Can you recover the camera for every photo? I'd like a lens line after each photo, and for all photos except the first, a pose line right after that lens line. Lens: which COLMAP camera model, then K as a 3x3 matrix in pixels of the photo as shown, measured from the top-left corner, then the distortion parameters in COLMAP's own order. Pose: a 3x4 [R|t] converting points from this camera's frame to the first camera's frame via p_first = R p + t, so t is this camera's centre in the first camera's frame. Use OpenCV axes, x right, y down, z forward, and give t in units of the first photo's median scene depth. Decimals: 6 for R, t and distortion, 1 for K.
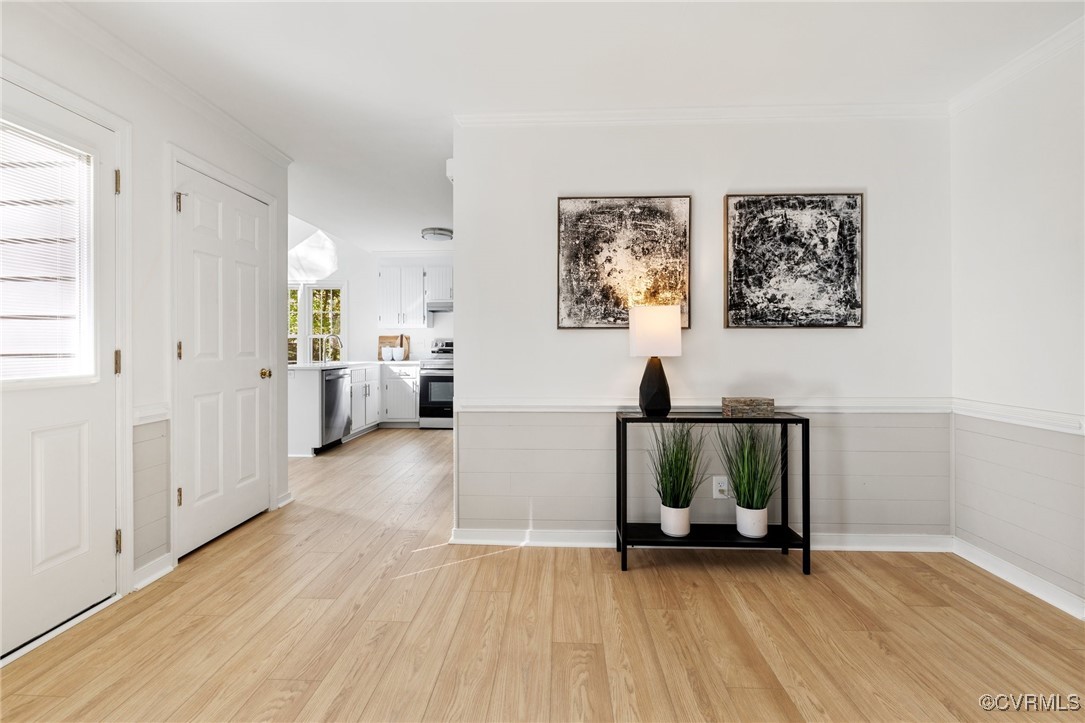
lens RADIAL K [[480.8, 0, 542.4], [0, 480.8, 342.1], [0, 0, 1]] dist [0.001116, 0.000182]
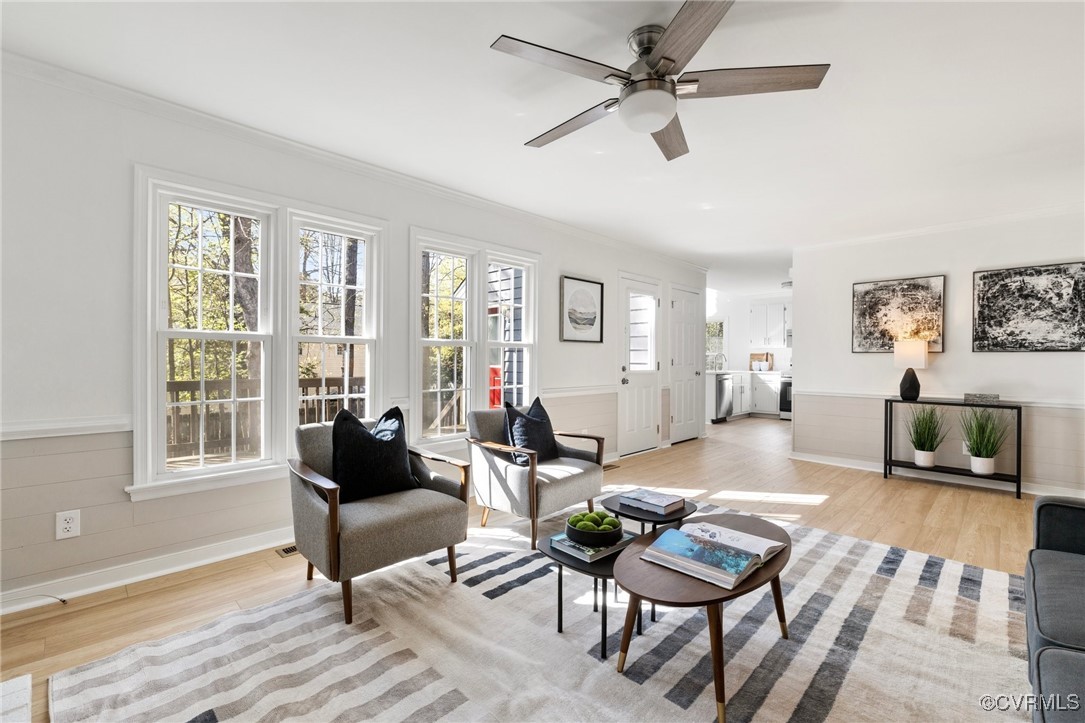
lens RADIAL K [[460.5, 0, 542.5], [0, 460.5, 361.5], [0, 0, 1]] dist [0.001135, 0.000118]
pose [[0.735852, 0.008882, -0.677084, 0.370259], [-0.000419, 0.999920, 0.012662, -0.016198], [0.677142, -0.009034, 0.735797, -1.186428]]
